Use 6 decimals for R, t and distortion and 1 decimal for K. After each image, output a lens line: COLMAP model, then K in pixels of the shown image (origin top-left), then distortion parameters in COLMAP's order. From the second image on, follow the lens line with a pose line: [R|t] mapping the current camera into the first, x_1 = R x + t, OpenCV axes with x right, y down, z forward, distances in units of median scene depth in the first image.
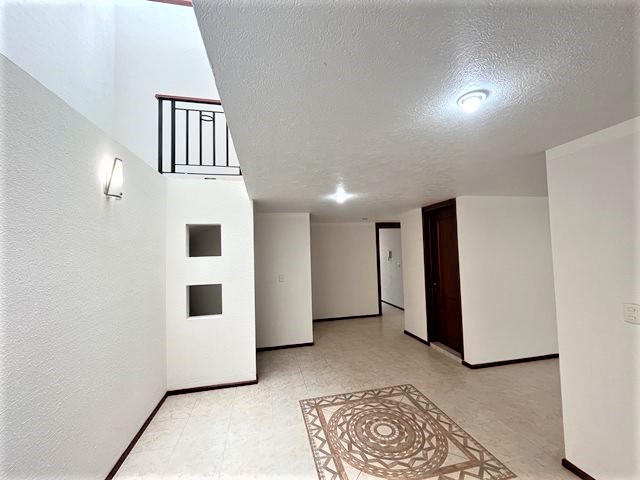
lens RADIAL K [[261.3, 0, 320.5], [0, 261.3, 242.2], [0, 0, 1]] dist [-0.001015, -0.000766]
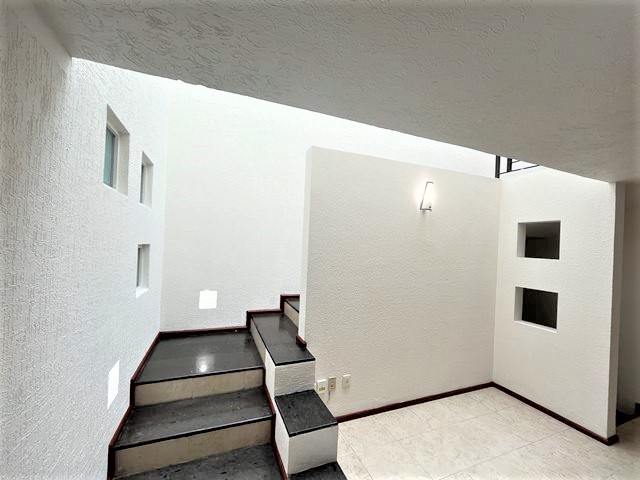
lens RADIAL K [[261.3, 0, 319.7], [0, 261.3, 241.0], [0, 0, 1]] dist [-0.001015, -0.000766]
pose [[0.169176, 0.020380, -0.985375, 0.321489], [-0.006222, 0.999788, 0.019610, -0.018032], [0.985566, 0.002814, 0.169267, 0.121282]]
